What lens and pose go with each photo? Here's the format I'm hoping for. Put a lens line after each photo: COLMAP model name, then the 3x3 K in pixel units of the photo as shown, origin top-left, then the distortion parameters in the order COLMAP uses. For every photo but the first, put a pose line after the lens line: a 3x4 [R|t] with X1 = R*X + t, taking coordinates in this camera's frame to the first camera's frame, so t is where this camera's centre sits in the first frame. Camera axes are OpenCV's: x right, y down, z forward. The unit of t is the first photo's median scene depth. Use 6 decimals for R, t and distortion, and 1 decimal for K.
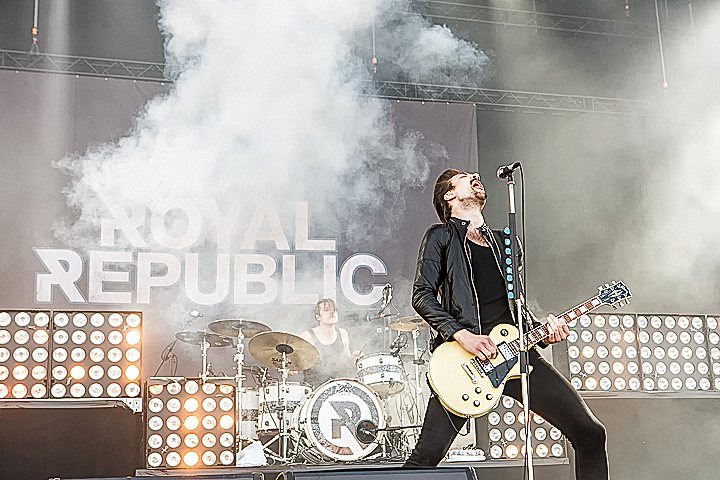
lens RADIAL K [[1112.1, 0, 360.0], [0, 1112.1, 240.0], [0, 0, 1]] dist [0.101991, -0.061225]
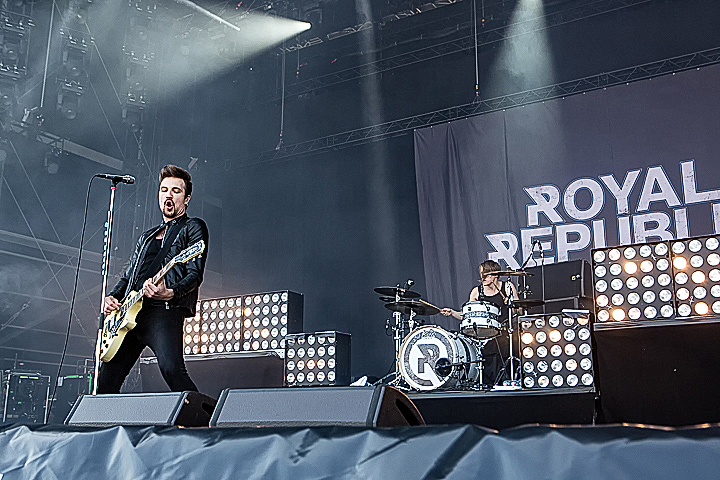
lens RADIAL K [[792.1, 0, 359.5], [0, 792.1, 229.9], [0, 0, 1]] dist [-0.053330, 0.030772]
pose [[0.680550, -0.145490, -0.718111, 0.601318], [0.153903, 0.986607, -0.054035, 0.053391], [0.716356, -0.073746, 0.693827, 0.329251]]
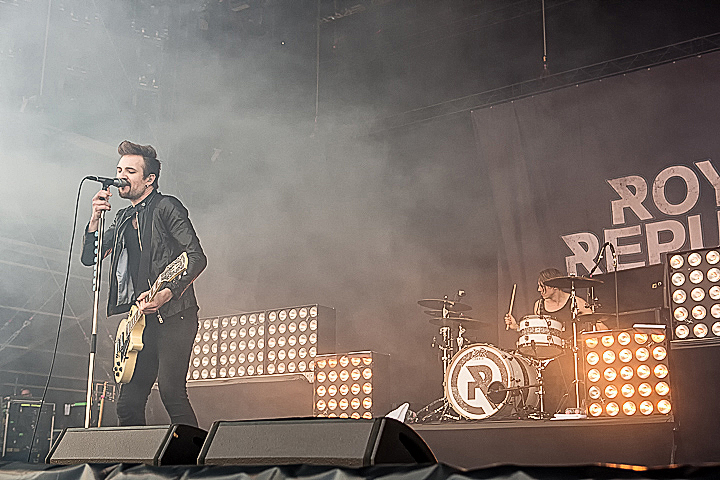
lens RADIAL K [[929.8, 0, 371.1], [0, 929.8, 239.9], [0, 0, 1]] dist [-0.022347, -0.057720]
pose [[0.638919, -0.146060, -0.755281, 0.625063], [0.163705, 0.985136, -0.052026, 0.054114], [0.751654, -0.090403, 0.653333, 0.339531]]
